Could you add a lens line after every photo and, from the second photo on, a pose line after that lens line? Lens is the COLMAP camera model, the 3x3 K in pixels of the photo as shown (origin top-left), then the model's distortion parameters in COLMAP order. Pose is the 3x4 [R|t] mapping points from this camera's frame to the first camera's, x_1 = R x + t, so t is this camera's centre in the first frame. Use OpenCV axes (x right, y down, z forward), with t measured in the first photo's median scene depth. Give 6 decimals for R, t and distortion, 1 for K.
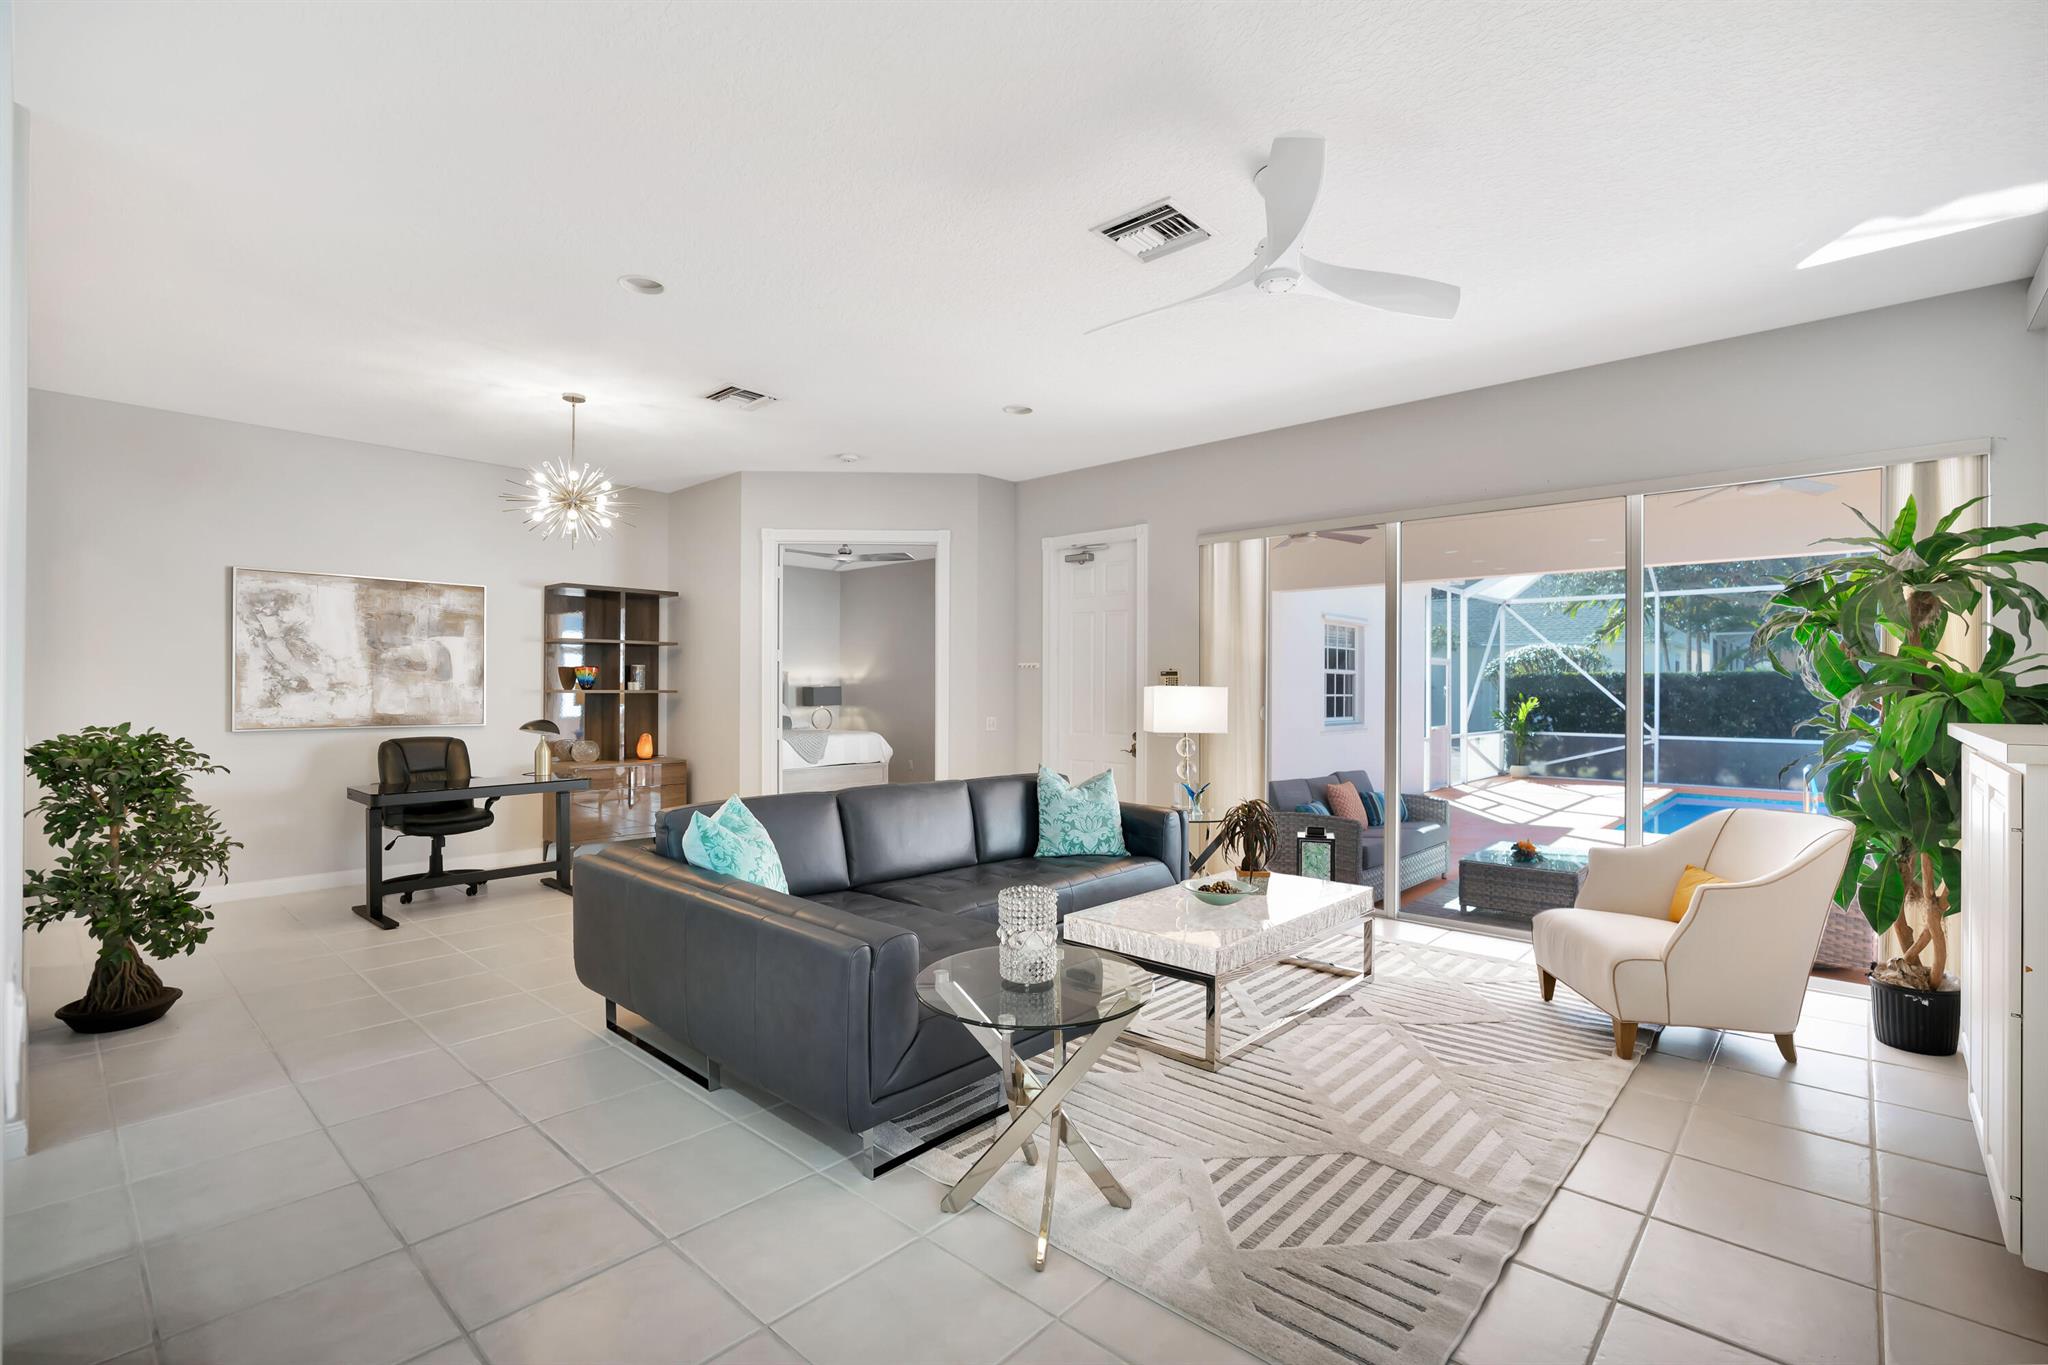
lens RADIAL K [[926.0, 0, 1024.0], [0, 926.0, 682.5], [0, 0, 1]] dist [-0.001390, 0.000259]
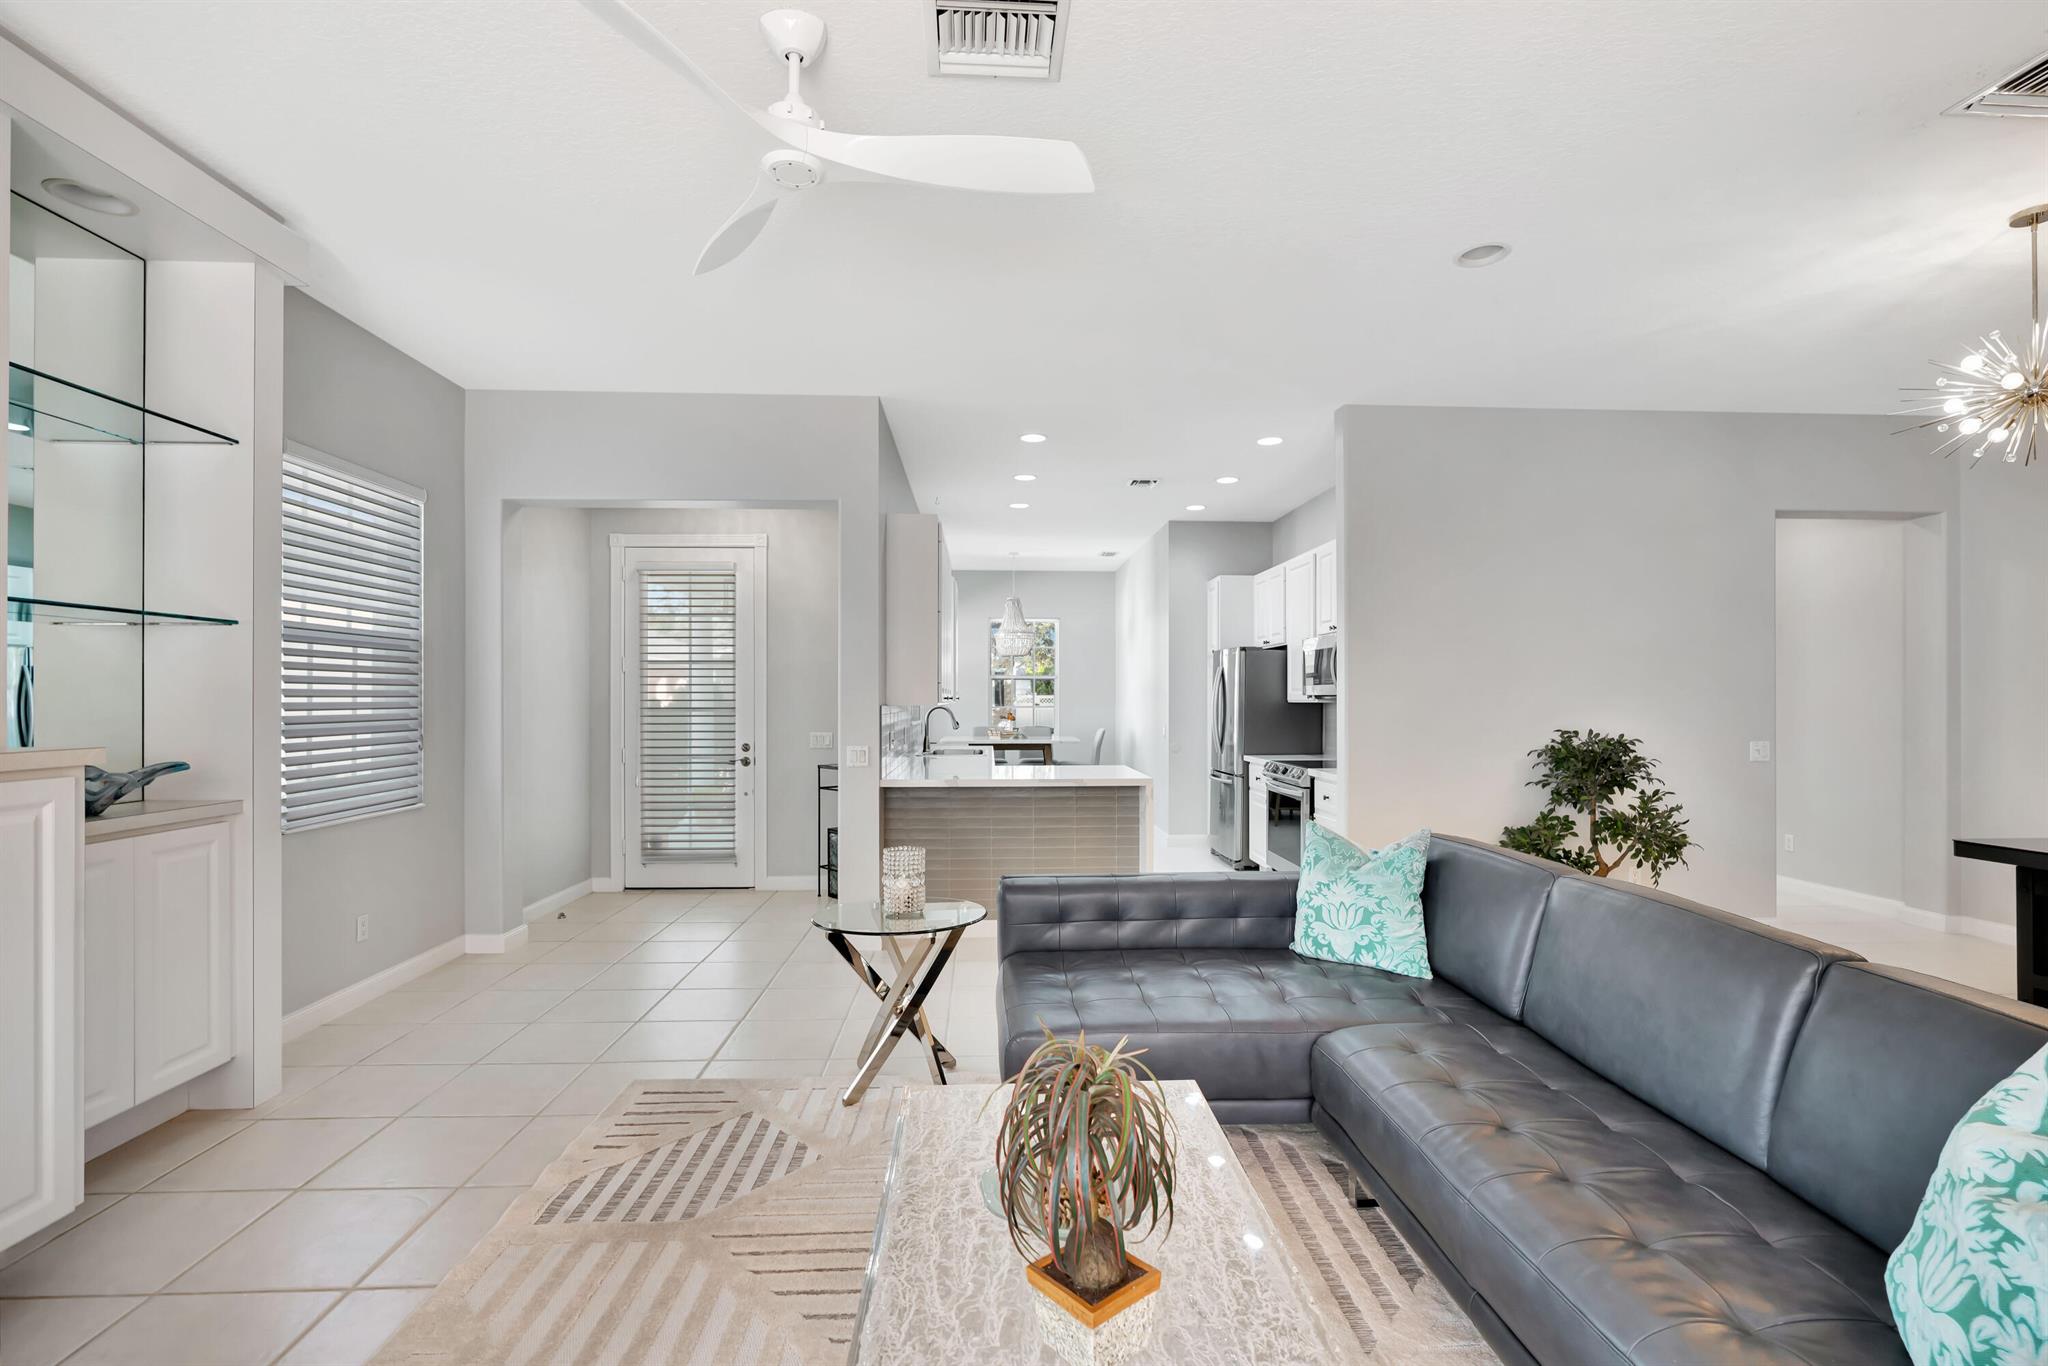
lens RADIAL K [[923.7, 0, 1027.5], [0, 923.7, 697.0], [0, 0, 1]] dist [-0.001964, 0.000711]
pose [[-0.703382, -0.005012, -0.710795, 0.331782], [0.001013, 0.999967, -0.008054, 0.004610], [0.710812, -0.006385, -0.703354, 0.815623]]
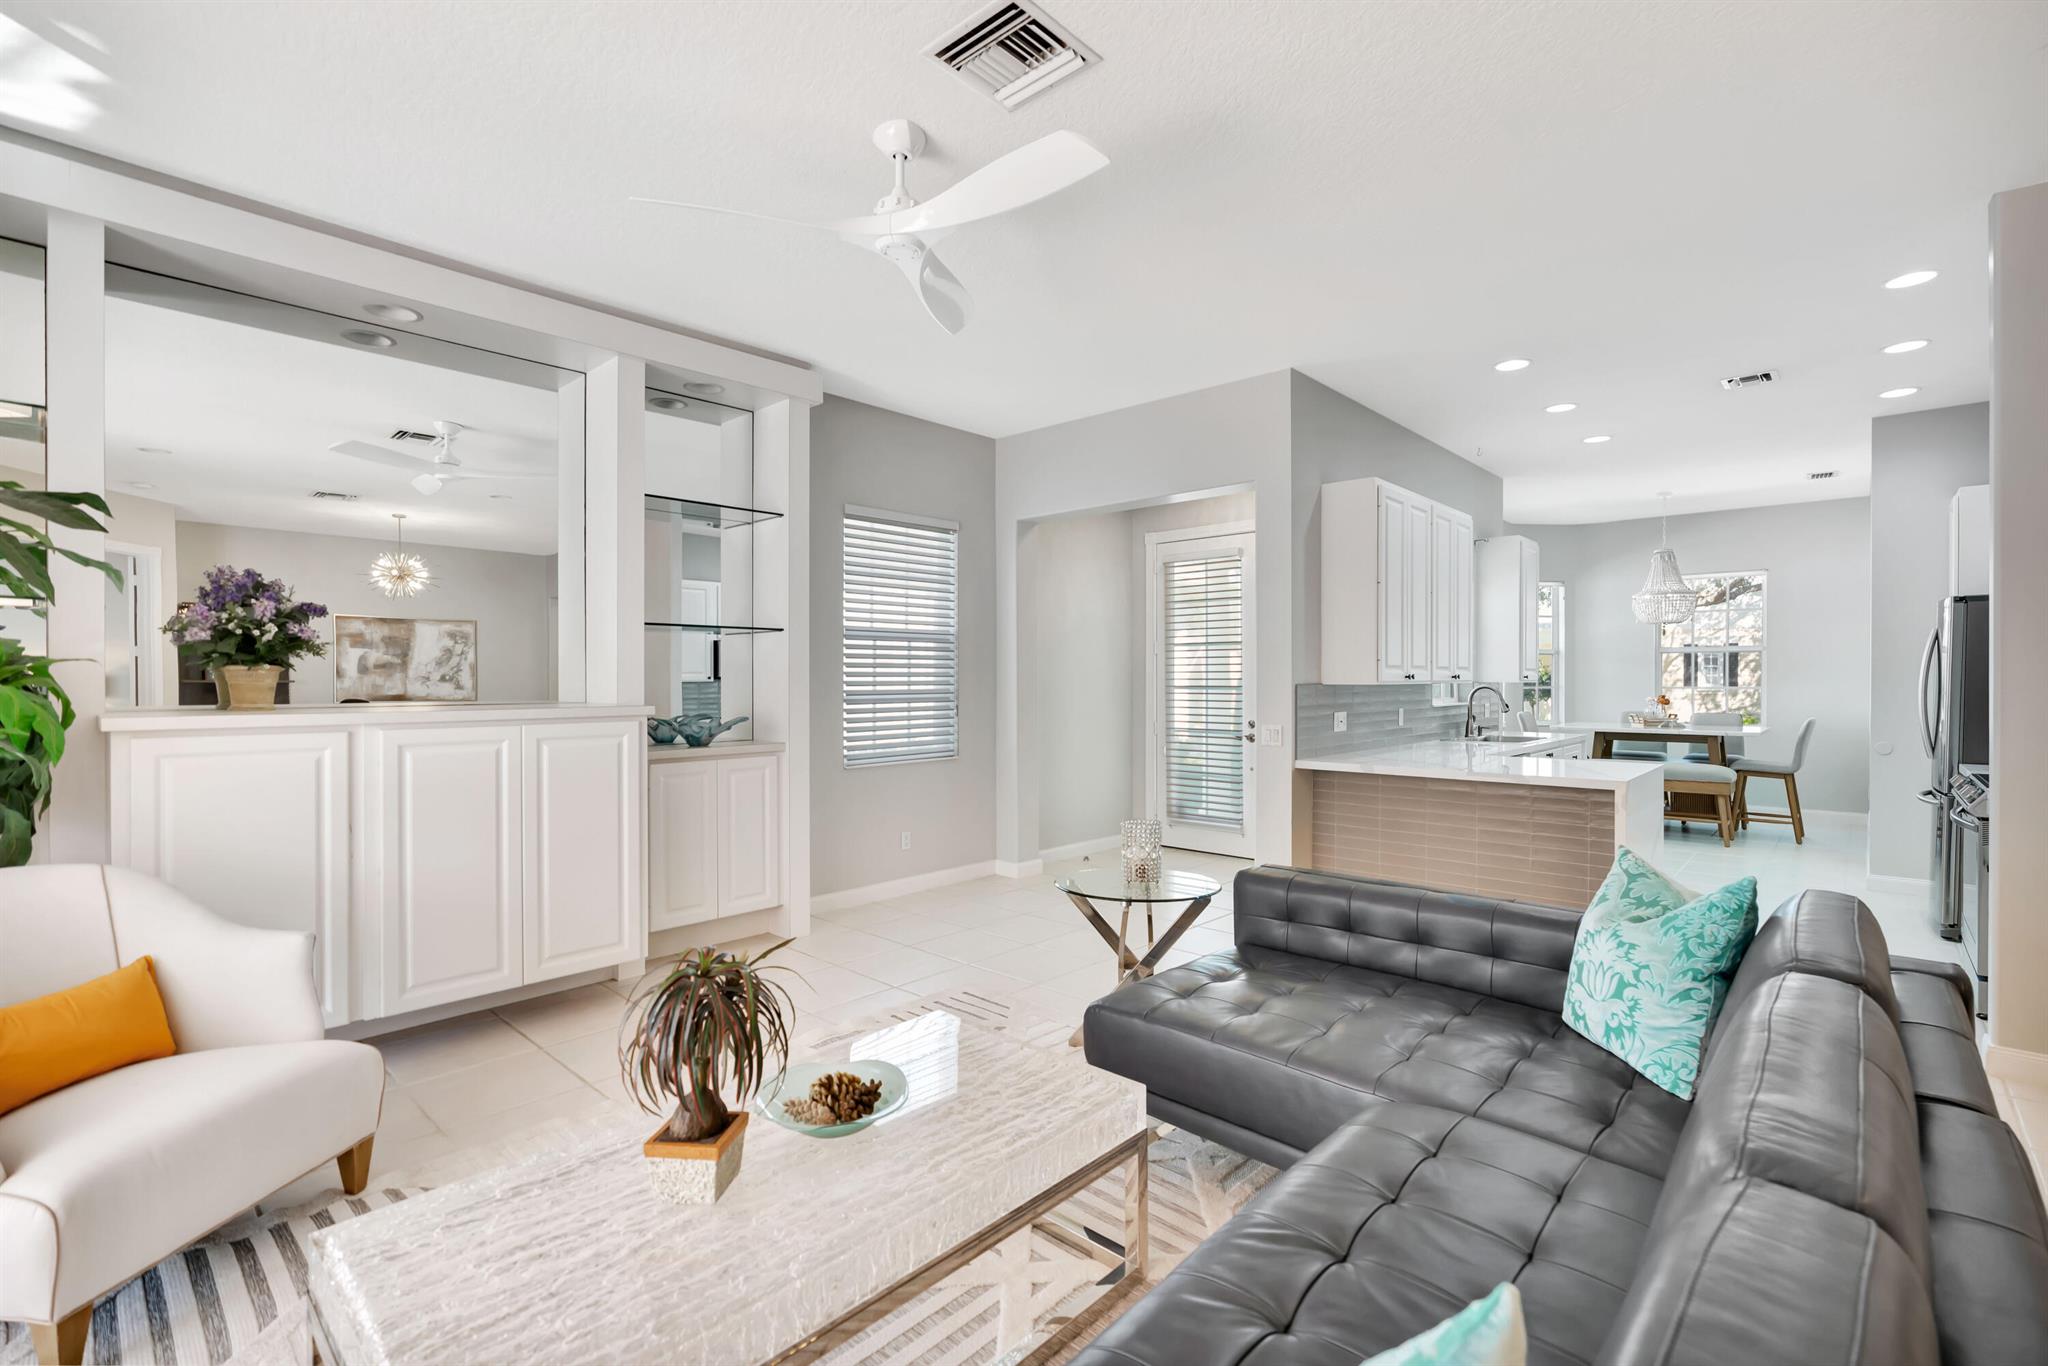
lens RADIAL K [[919.0, 0, 1018.4], [0, 919.0, 681.1], [0, 0, 1]] dist [-0.007834, 0.000410]
pose [[-0.999980, -0.002394, 0.005886, 0.072530], [-0.002406, 0.999995, -0.002131, 0.004946], [-0.005880, -0.002145, -0.999980, 0.941296]]
